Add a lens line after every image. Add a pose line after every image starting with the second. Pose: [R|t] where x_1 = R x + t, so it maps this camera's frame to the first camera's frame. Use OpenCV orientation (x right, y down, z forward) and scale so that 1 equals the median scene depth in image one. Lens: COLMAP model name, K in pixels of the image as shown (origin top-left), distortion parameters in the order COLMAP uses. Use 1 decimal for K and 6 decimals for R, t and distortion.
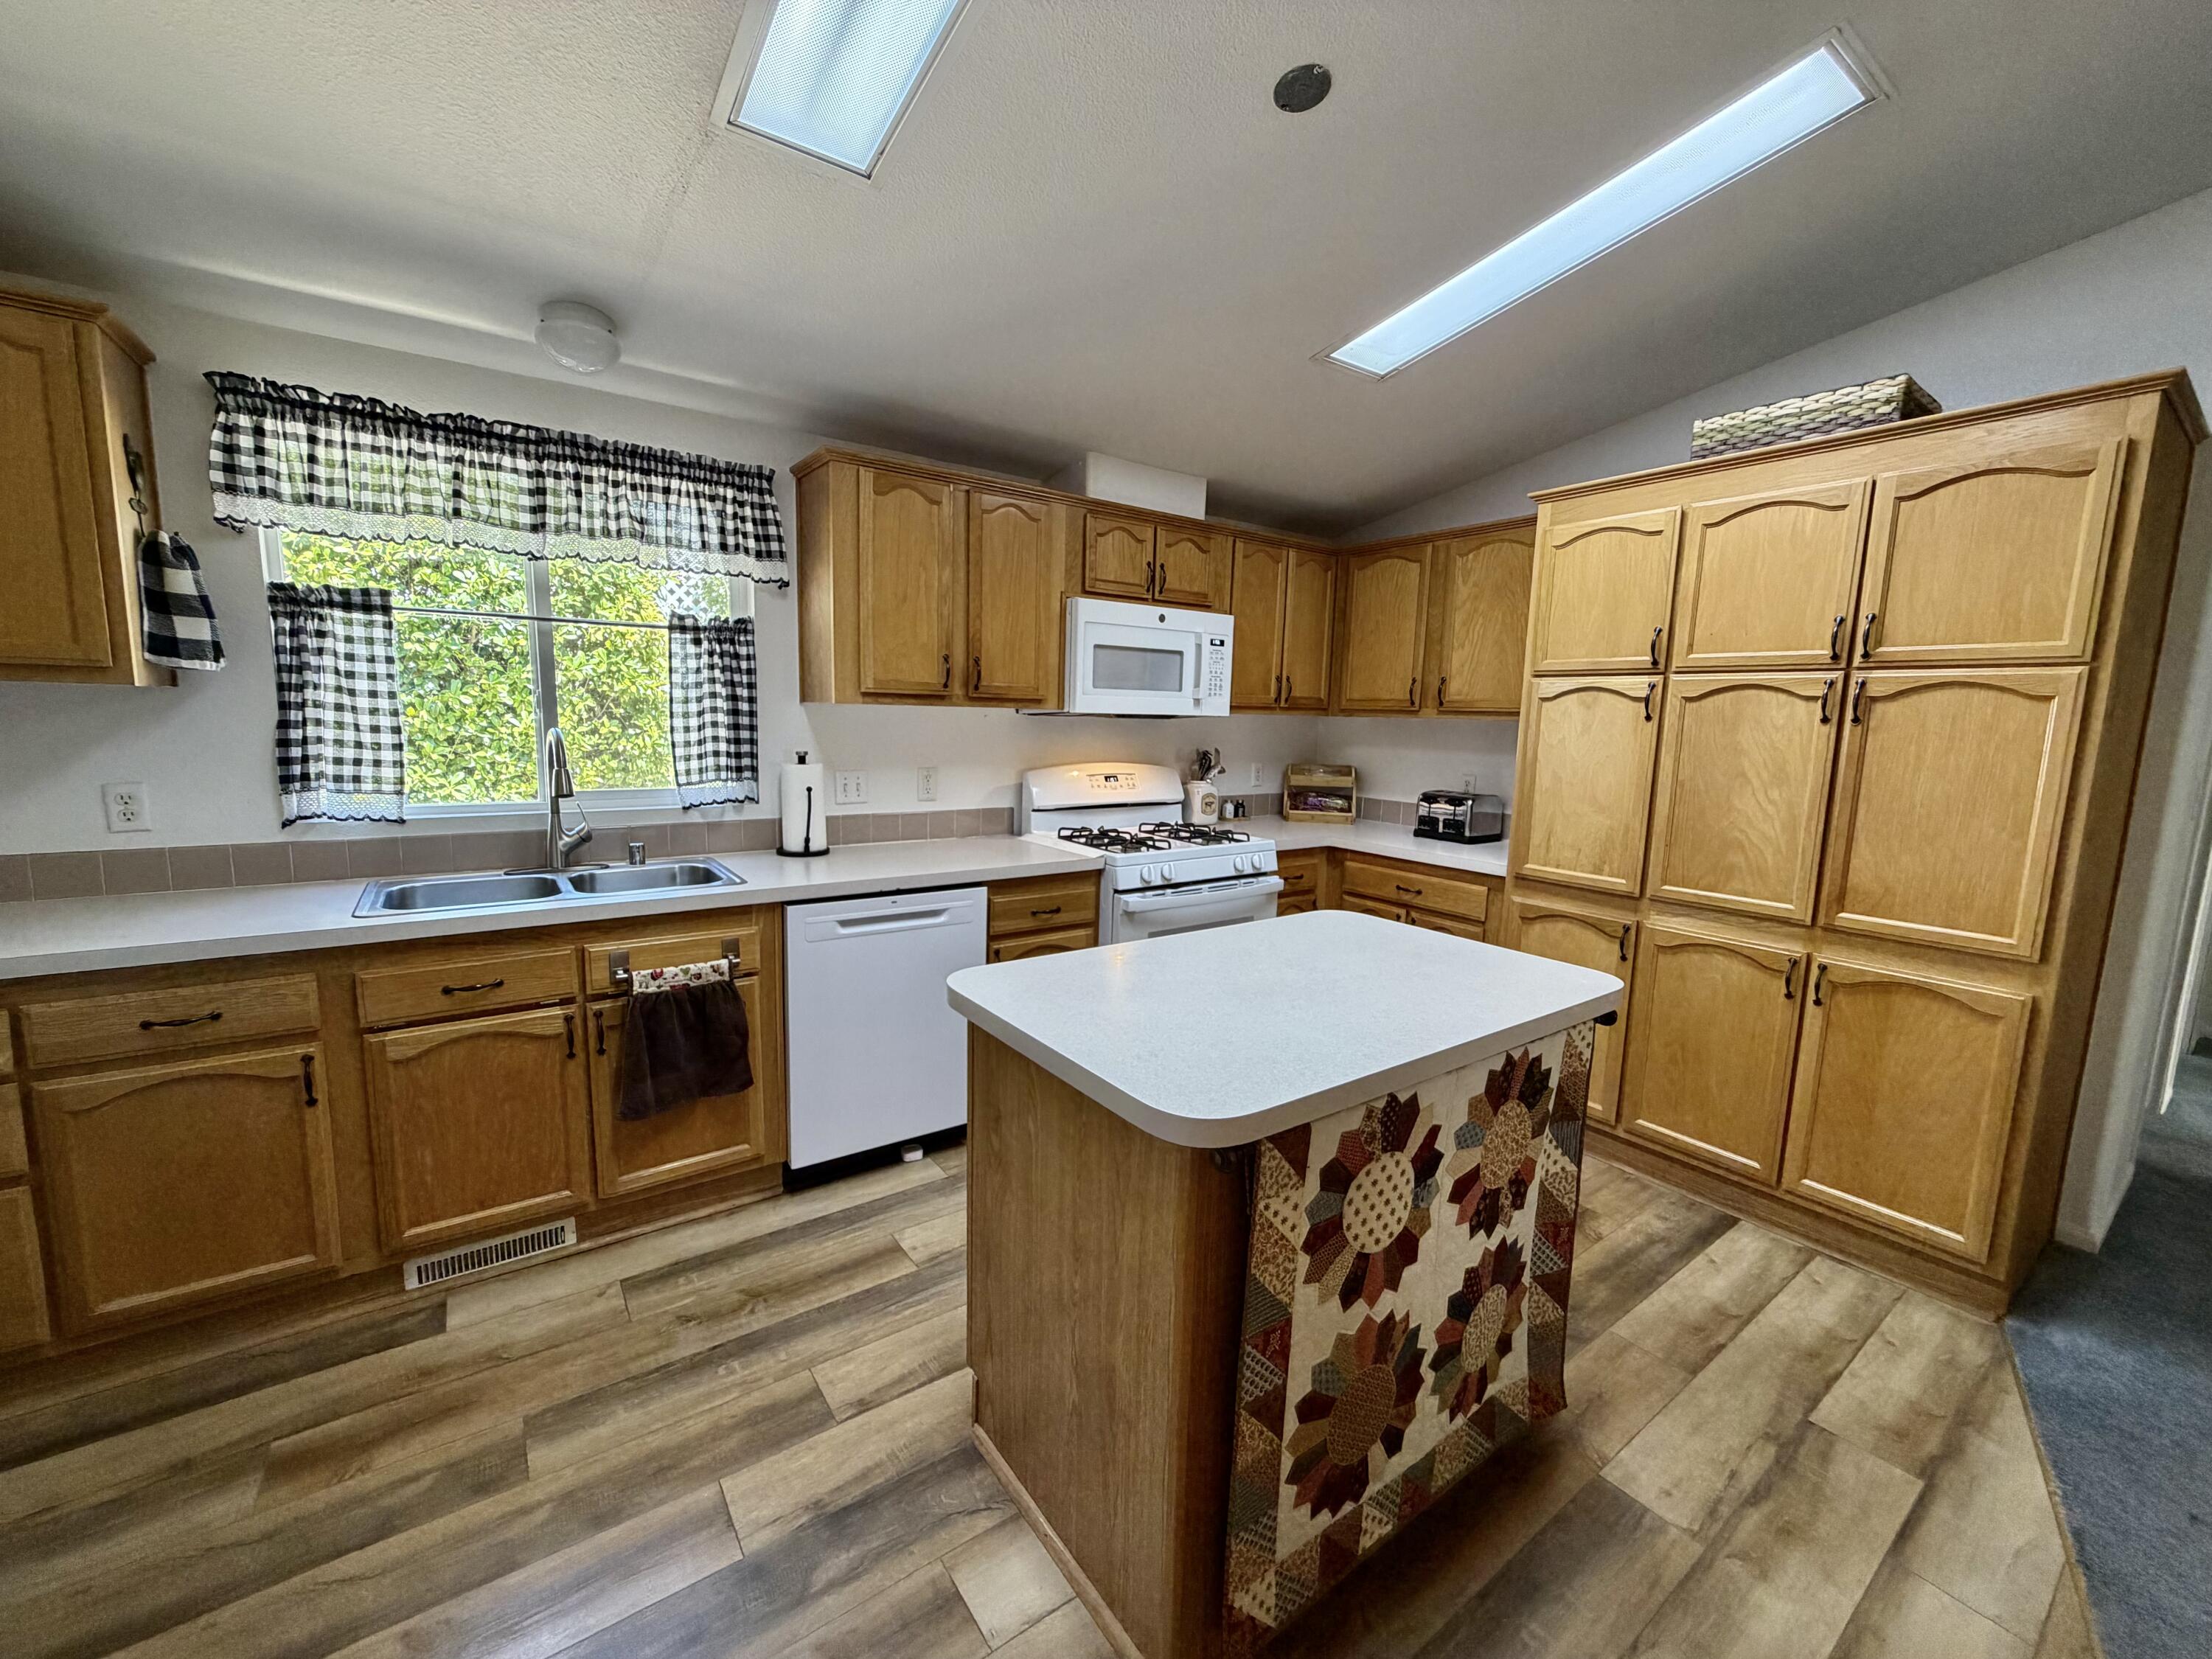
lens RADIAL K [[884.3, 0, 1099.3], [0, 884.3, 829.5], [0, 0, 1]] dist [0.002820, 0.000461]
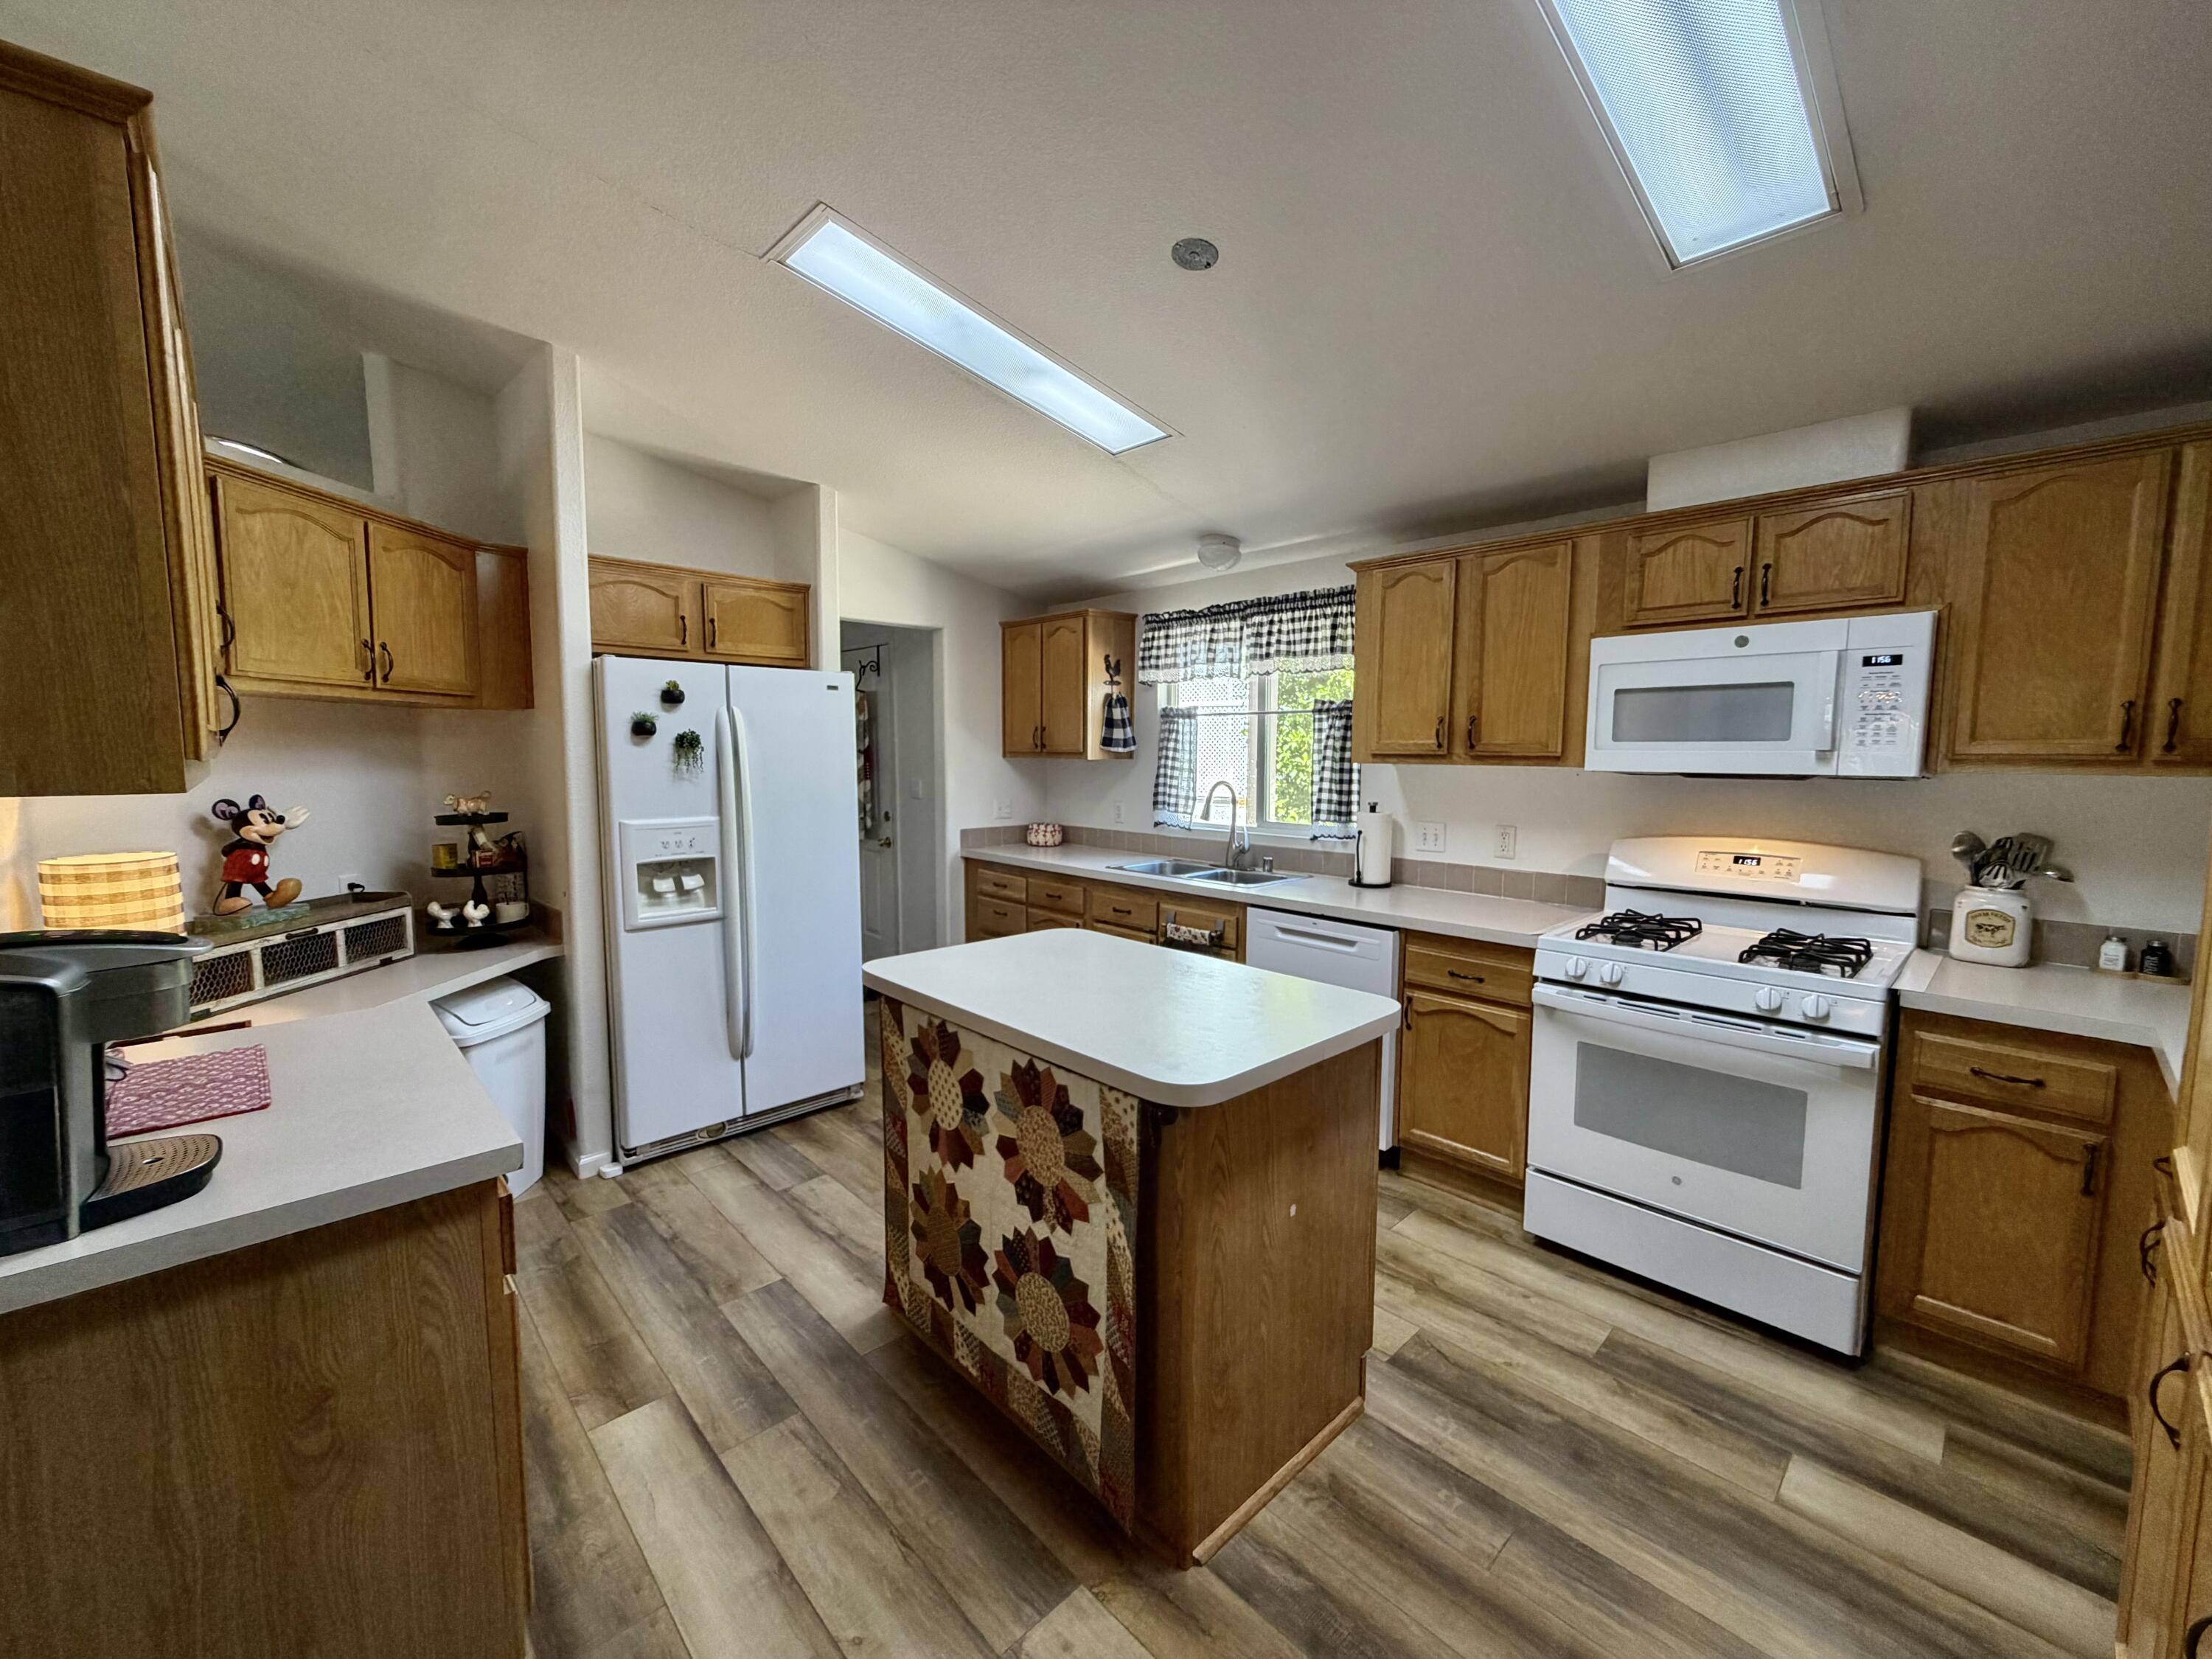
lens RADIAL K [[884.3, 0, 1099.3], [0, 884.3, 829.5], [0, 0, 1]] dist [0.002820, 0.000461]
pose [[0.133206, 0.065015, -0.988954, 0.876105], [-0.132737, 0.990026, 0.047206, -0.061466], [0.982159, 0.124983, 0.140507, 0.483264]]
